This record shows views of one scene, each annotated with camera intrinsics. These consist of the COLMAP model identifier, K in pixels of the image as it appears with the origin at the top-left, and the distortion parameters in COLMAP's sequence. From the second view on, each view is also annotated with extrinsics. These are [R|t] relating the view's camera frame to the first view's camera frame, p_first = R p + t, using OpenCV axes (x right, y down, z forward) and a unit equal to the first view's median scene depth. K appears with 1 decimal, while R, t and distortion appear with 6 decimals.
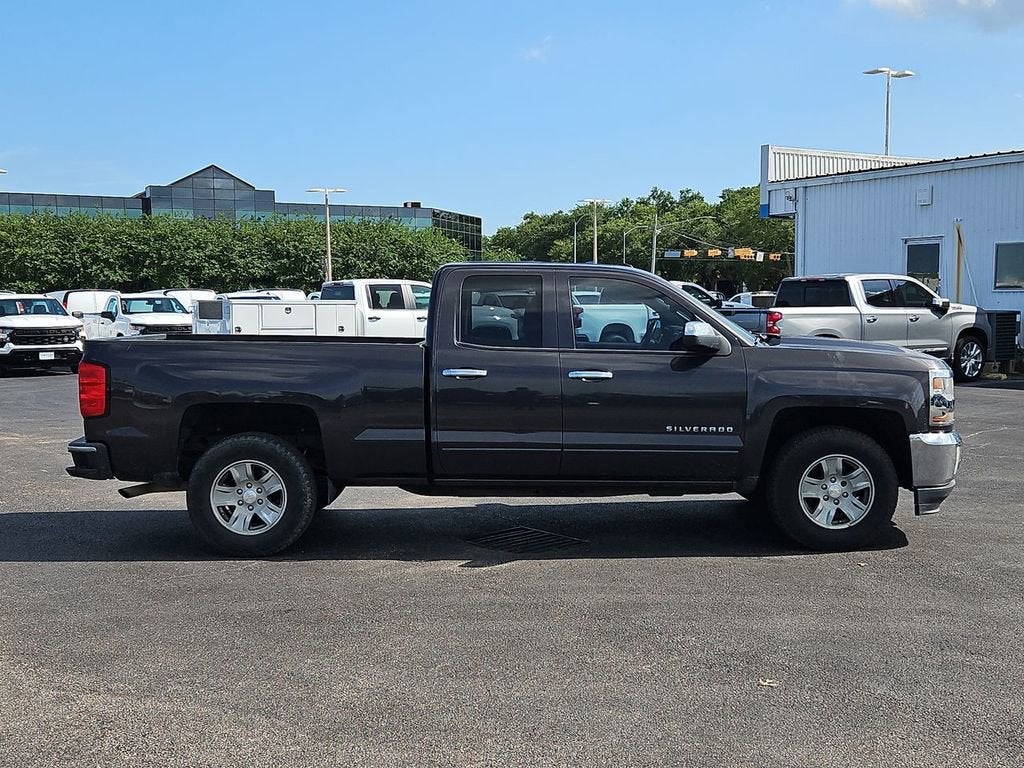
lens RADIAL K [[1223.1, 0, 516.2], [0, 1223.1, 389.0], [0, 0, 1]] dist [0.065984, 0.000000]
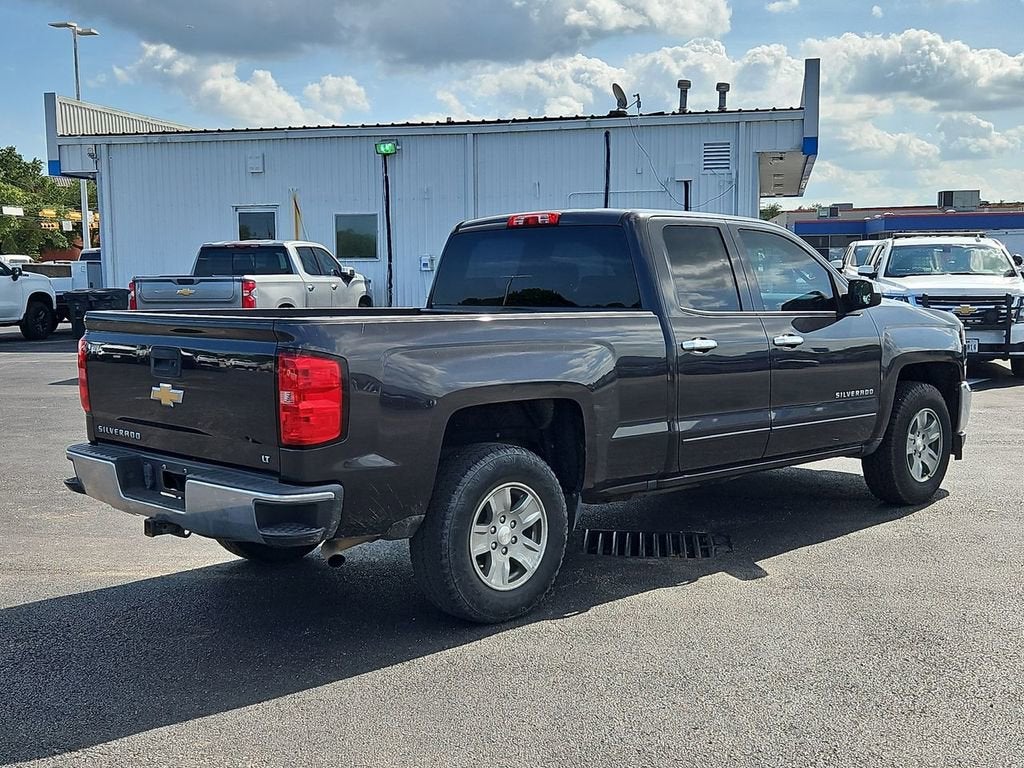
lens RADIAL K [[1223.1, 0, 518.2], [0, 1223.1, 386.9], [0, 0, 1]] dist [0.065984, 0.000000]
pose [[0.731115, -0.067272, 0.678929, -0.677165], [0.053695, 0.997714, 0.041036, -0.024845], [-0.680137, 0.006453, 0.733056, 0.479594]]
